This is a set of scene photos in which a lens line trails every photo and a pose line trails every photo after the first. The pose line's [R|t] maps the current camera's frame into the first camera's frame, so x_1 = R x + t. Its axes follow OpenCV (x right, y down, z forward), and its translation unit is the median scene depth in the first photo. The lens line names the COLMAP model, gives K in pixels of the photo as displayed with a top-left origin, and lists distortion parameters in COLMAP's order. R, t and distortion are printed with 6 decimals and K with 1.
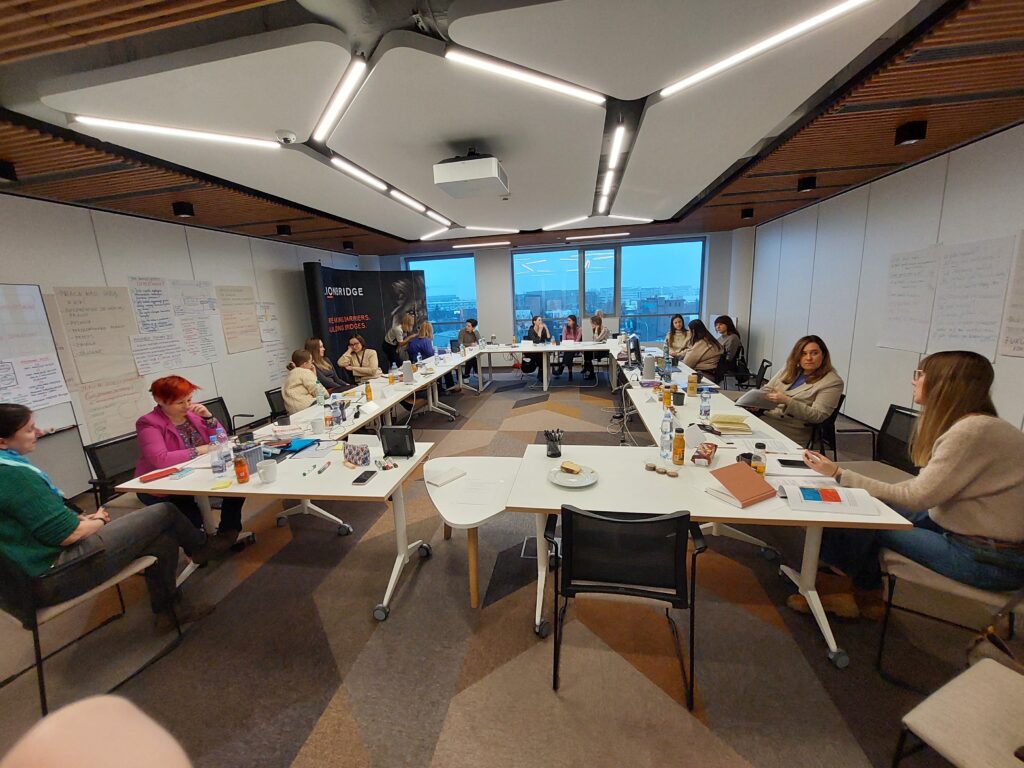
lens RADIAL K [[406.5, 0, 505.5], [0, 406.5, 384.2], [0, 0, 1]] dist [-0.001374, -0.000211]
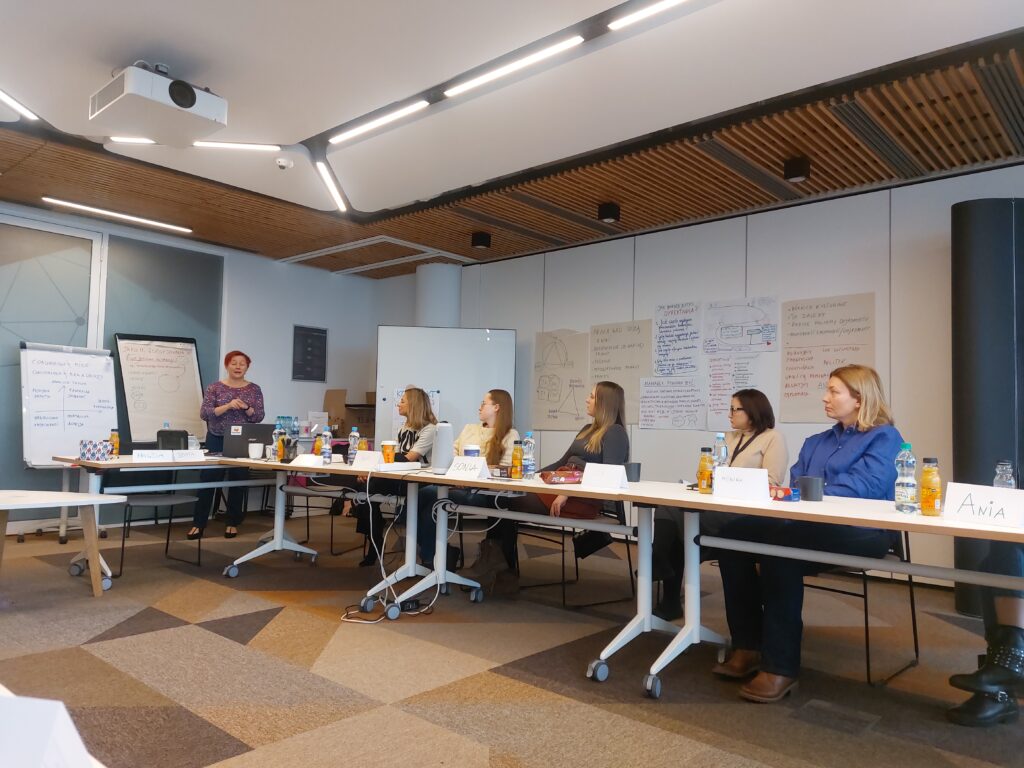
lens RADIAL K [[729.4, 0, 520.7], [0, 729.4, 382.8], [0, 0, 1]] dist [0.053951, -0.013611]
pose [[-0.523585, -0.017487, -0.851794, 0.373312], [-0.172472, 0.981264, 0.085871, -0.164600], [0.834333, 0.191872, -0.516791, 1.314238]]
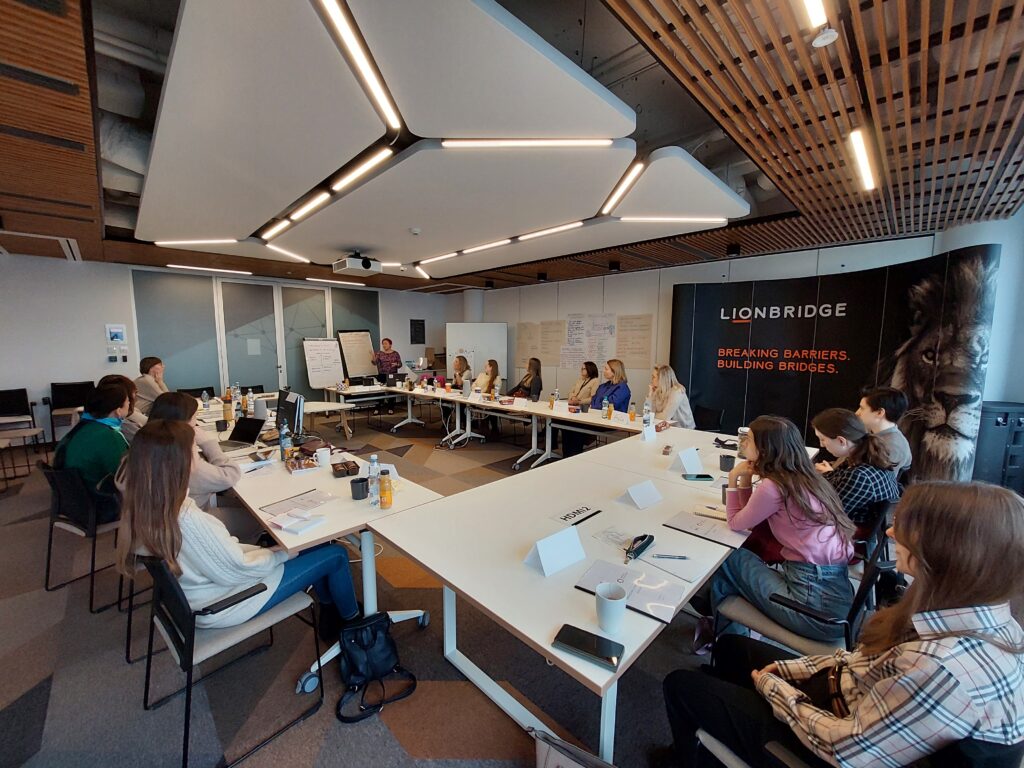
lens RADIAL K [[406.5, 0, 508.2], [0, 406.5, 384.2], [0, 0, 1]] dist [-0.001374, -0.000211]
pose [[-0.581030, 0.130442, -0.803361, 0.608108], [-0.145253, 0.954607, 0.260054, -0.338725], [0.800816, 0.267789, -0.535708, 1.559854]]
